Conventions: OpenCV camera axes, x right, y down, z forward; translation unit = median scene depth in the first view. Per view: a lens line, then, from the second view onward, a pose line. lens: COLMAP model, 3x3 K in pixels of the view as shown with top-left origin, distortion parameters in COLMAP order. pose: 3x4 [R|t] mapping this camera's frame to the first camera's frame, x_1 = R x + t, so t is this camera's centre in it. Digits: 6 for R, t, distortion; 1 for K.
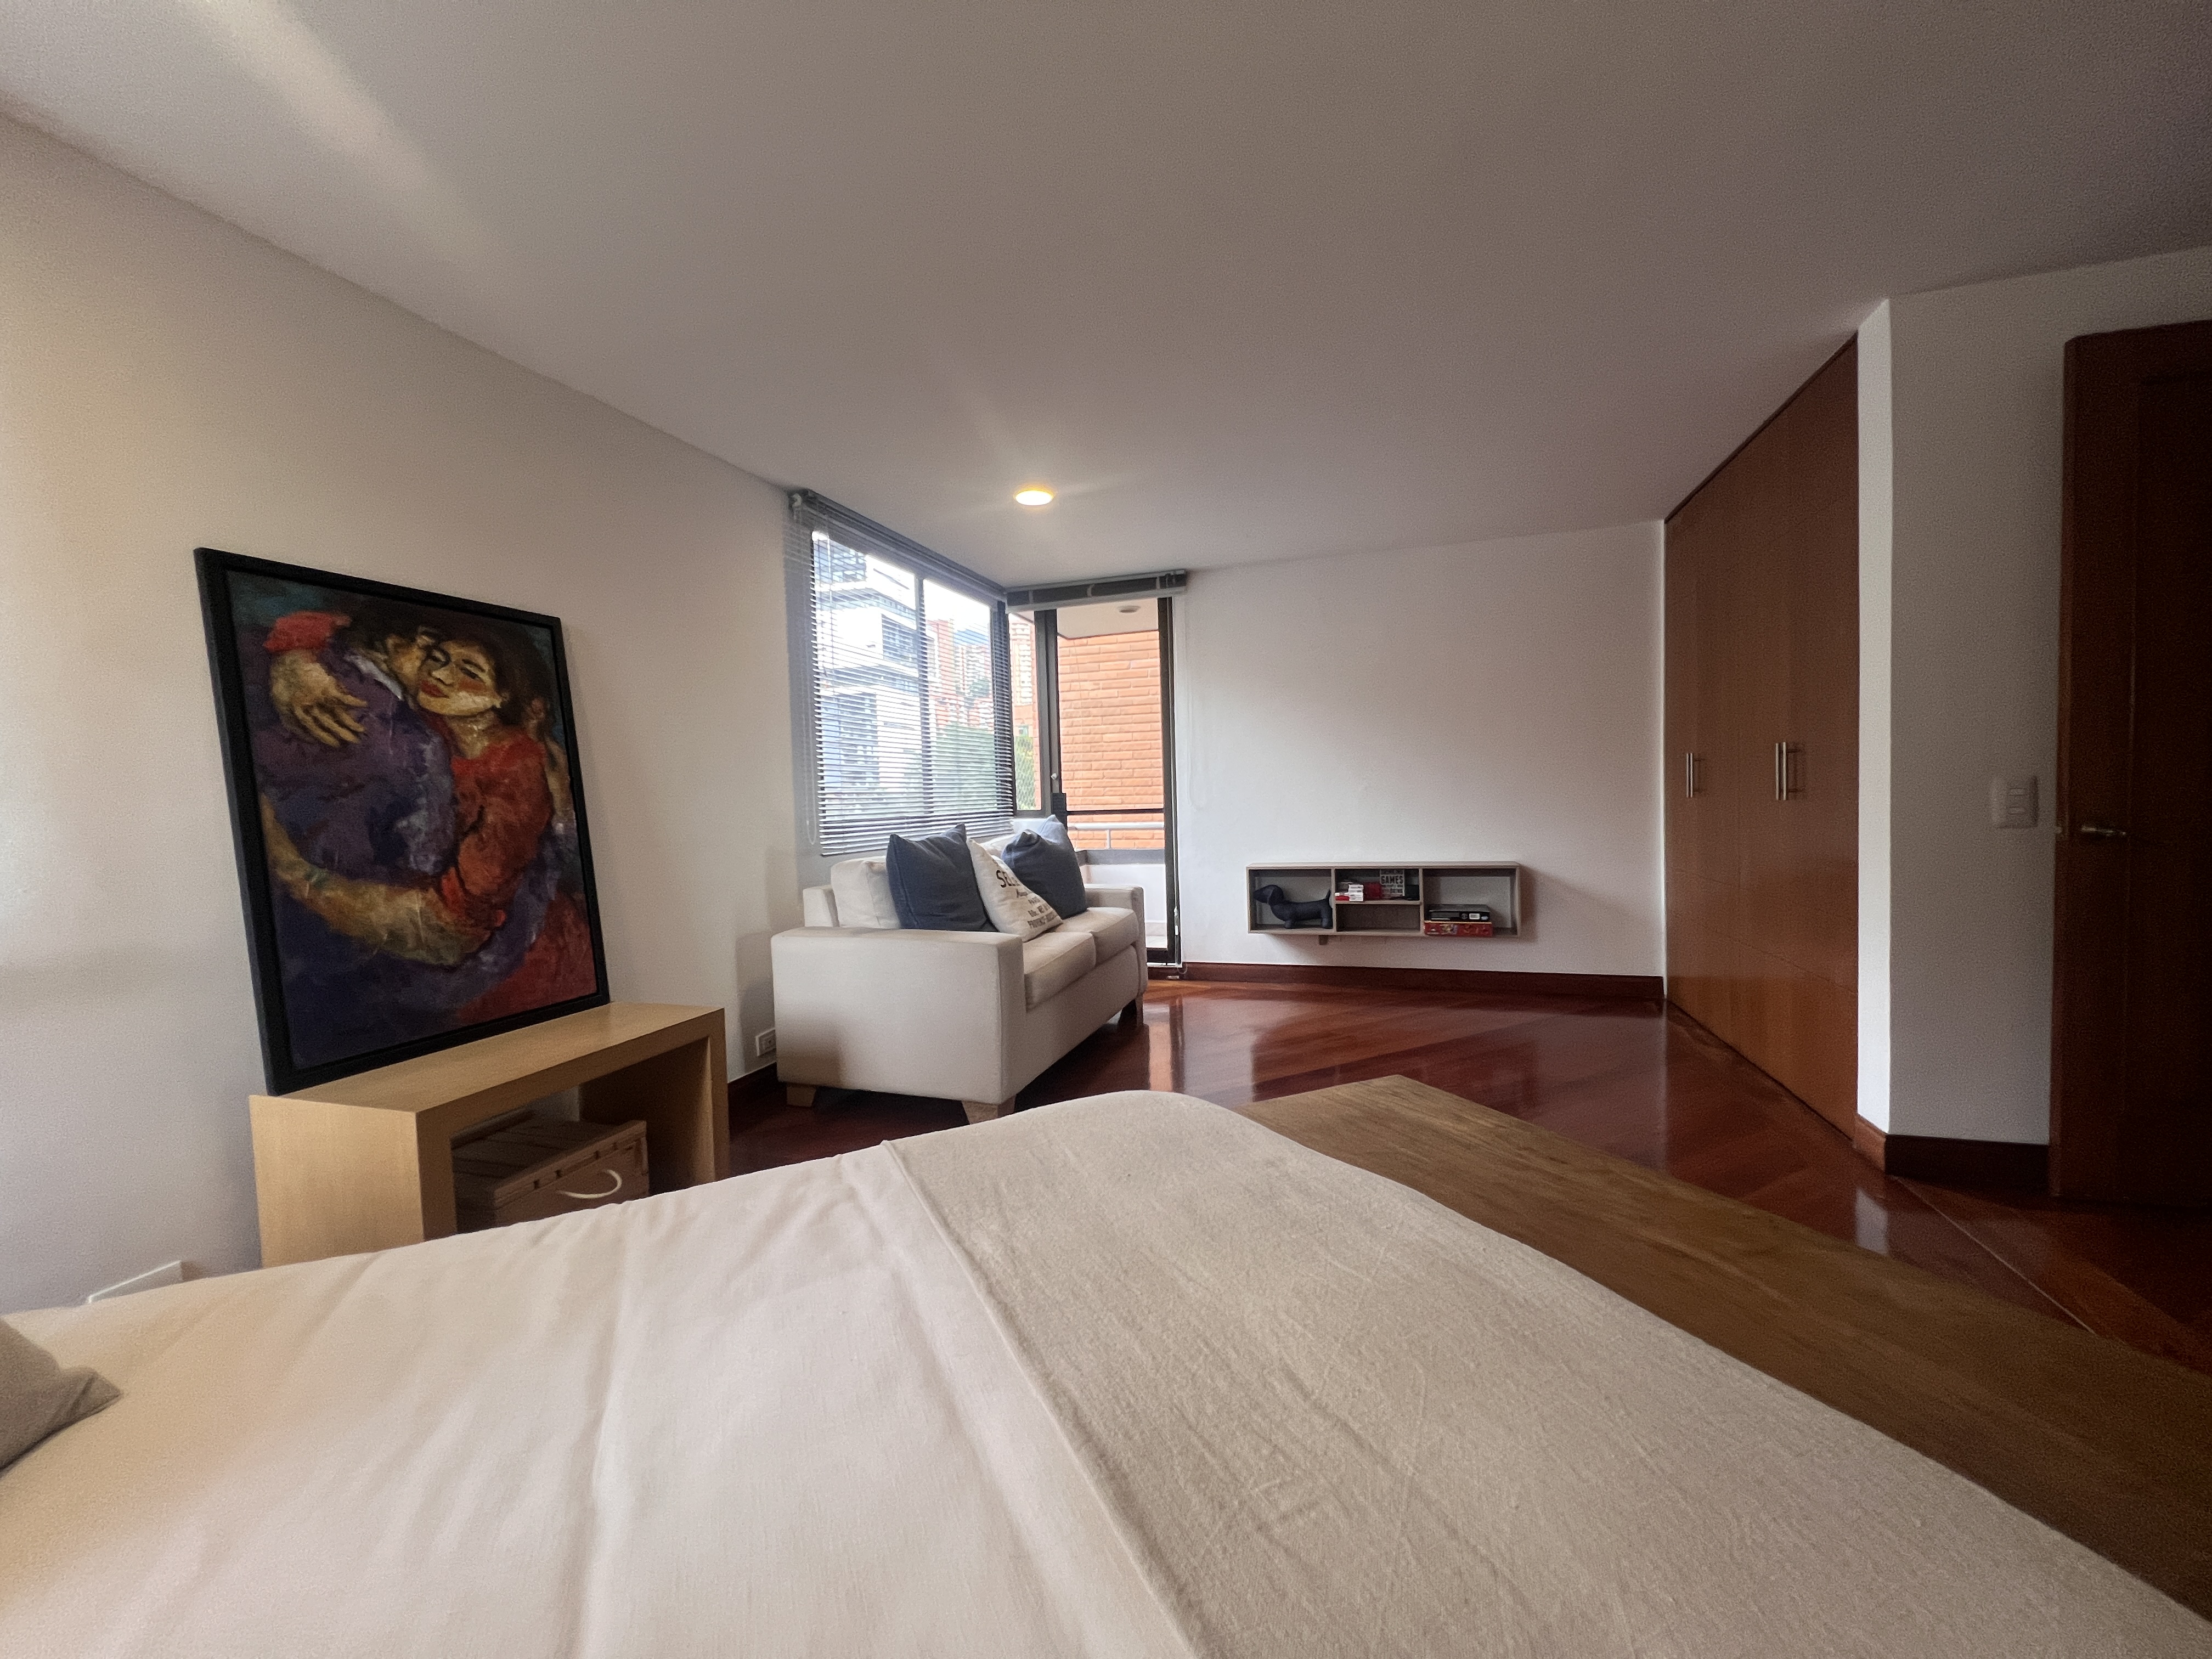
lens RADIAL K [[888.3, 0, 1107.7], [0, 888.3, 830.7], [0, 0, 1]] dist [-0.001748, -0.000314]
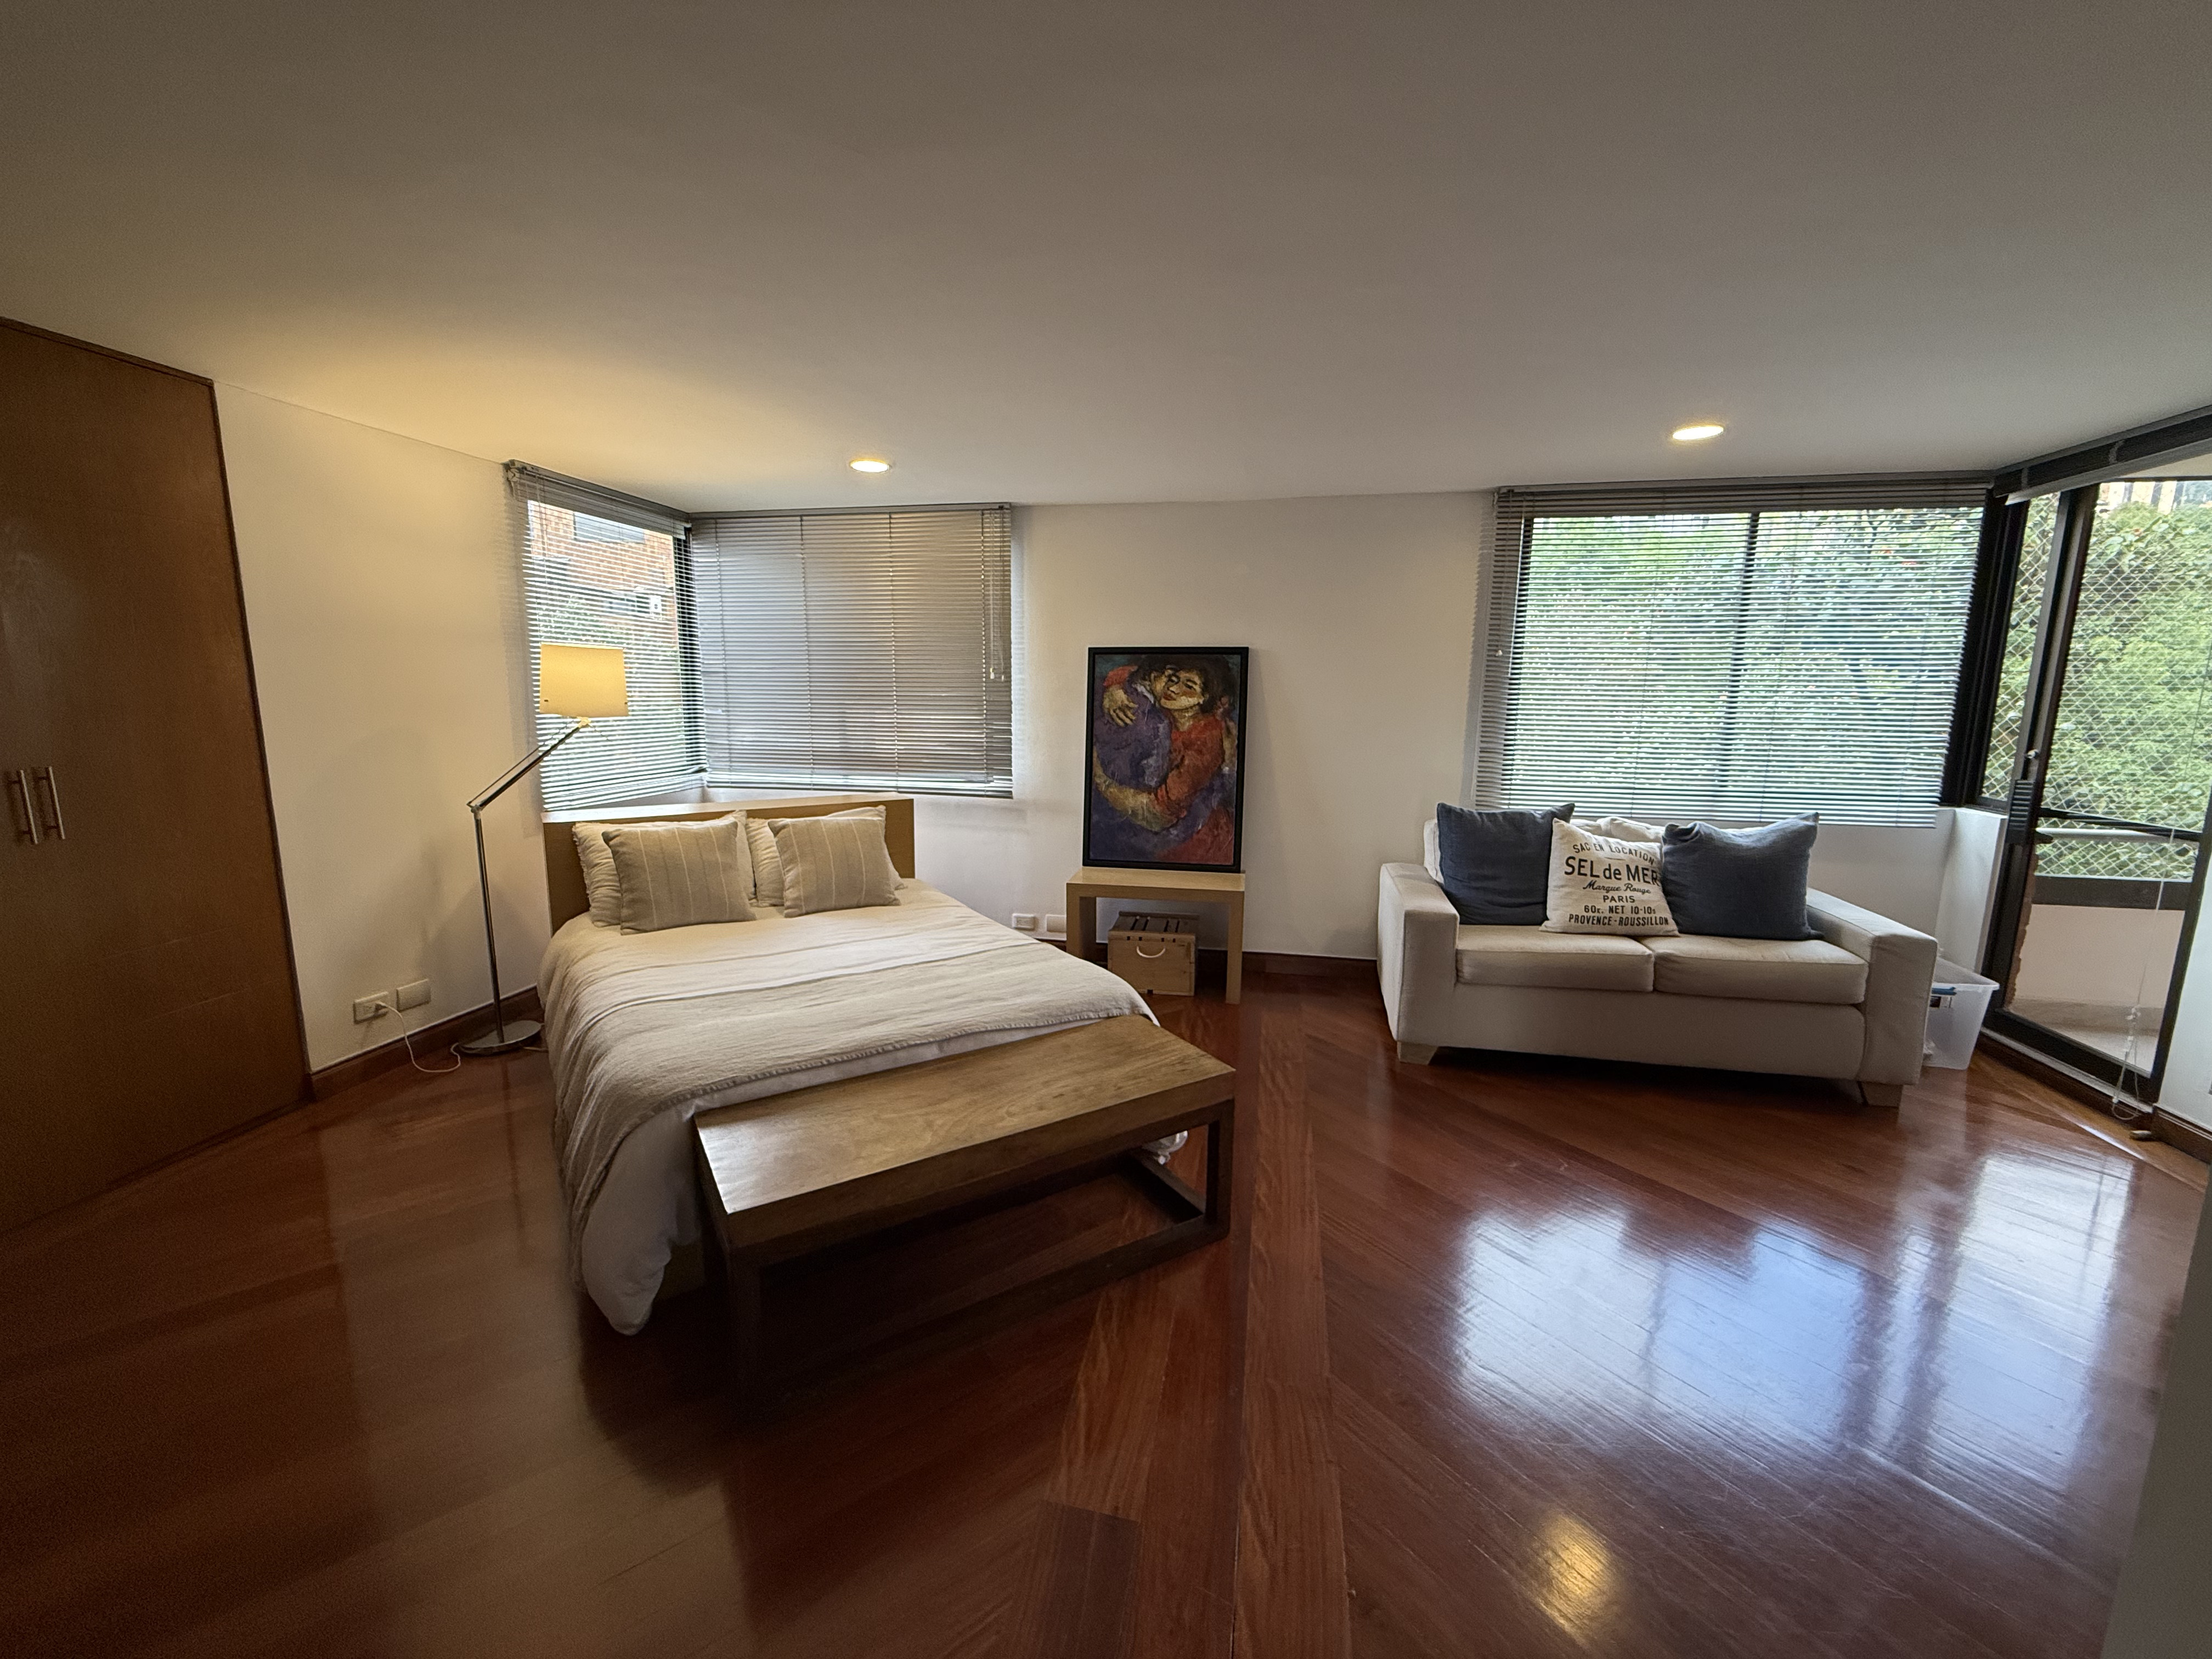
lens RADIAL K [[882.4, 0, 1103.8], [0, 882.4, 834.0], [0, 0, 1]] dist [0.000508, -0.000384]
pose [[0.123142, 0.188116, -0.974396, 1.251739], [-0.053859, 0.981689, 0.182718, -0.212129], [0.990926, 0.029979, 0.131019, 0.597403]]
